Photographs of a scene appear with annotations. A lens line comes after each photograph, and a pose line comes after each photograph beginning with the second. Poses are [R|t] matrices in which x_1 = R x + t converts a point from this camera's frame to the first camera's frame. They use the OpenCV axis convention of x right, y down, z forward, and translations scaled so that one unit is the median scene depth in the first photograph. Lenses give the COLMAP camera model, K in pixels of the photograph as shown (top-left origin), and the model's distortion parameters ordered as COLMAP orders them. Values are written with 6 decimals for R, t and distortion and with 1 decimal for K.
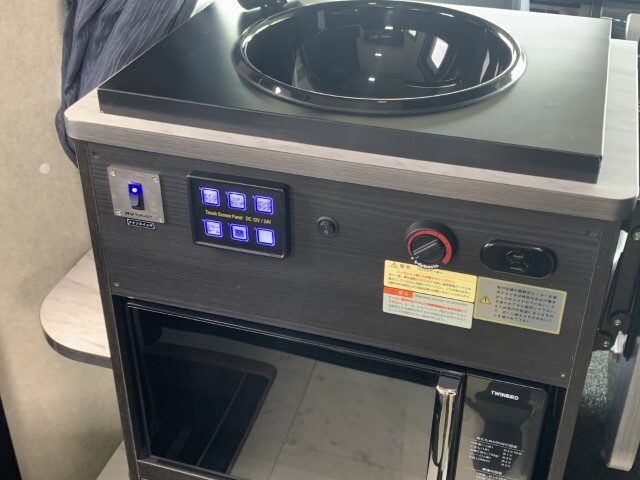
lens RADIAL K [[856.9, 0, 308.2], [0, 856.9, 240.0], [0, 0, 1]] dist [0.029938, 0.042973]
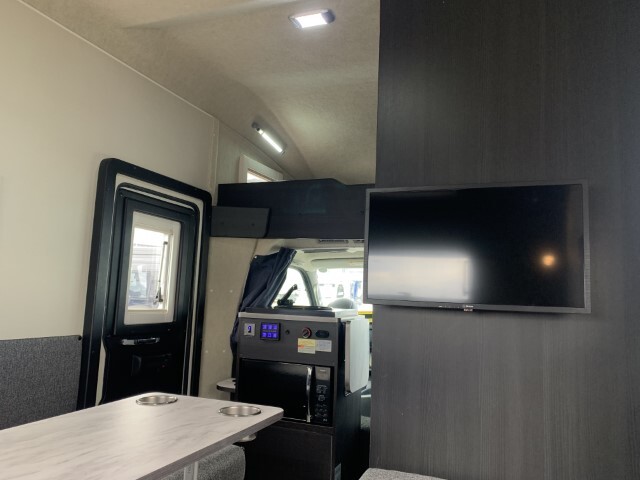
lens RADIAL K [[490.6, 0, 320.0], [0, 490.6, 240.0], [0, 0, 1]] dist [0.012099, 0.005116]
pose [[0.997042, 0.038815, -0.066342, 0.368930], [-0.071819, 0.777975, -0.624177, 1.294823], [0.027385, 0.627095, 0.778461, -1.499008]]
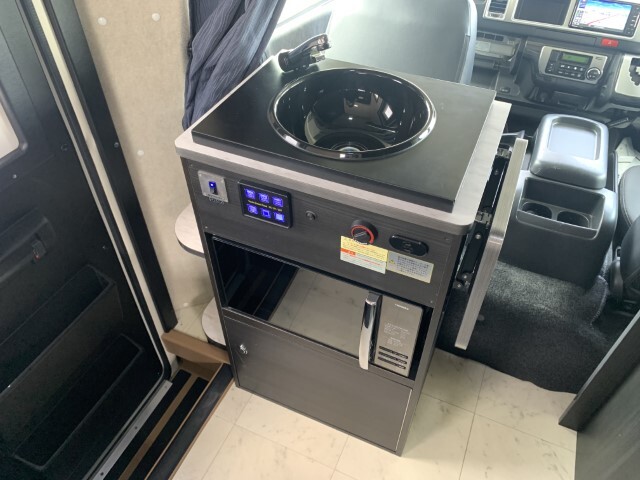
lens RADIAL K [[490.6, 0, 320.0], [0, 490.6, 240.0], [0, 0, 1]] dist [0.012099, 0.005116]
pose [[0.995280, 0.071384, -0.065741, 0.111956], [-0.056405, 0.976780, 0.206688, -0.180425], [0.078969, -0.202005, 0.976196, -0.043198]]
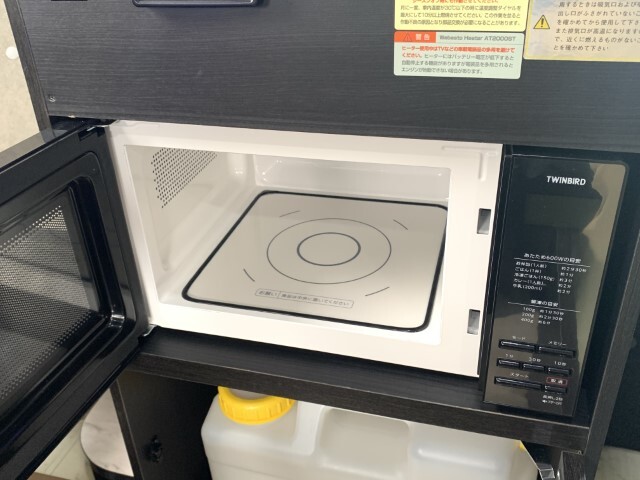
lens RADIAL K [[619.1, 0, 320.0], [0, 619.1, 240.0], [0, 0, 1]] dist [-0.007405, -0.006658]
pose [[0.998664, -0.046959, 0.021587, 0.005628], [0.048278, 0.996698, -0.065286, 0.259835], [-0.018450, 0.066241, 0.997633, 0.490191]]
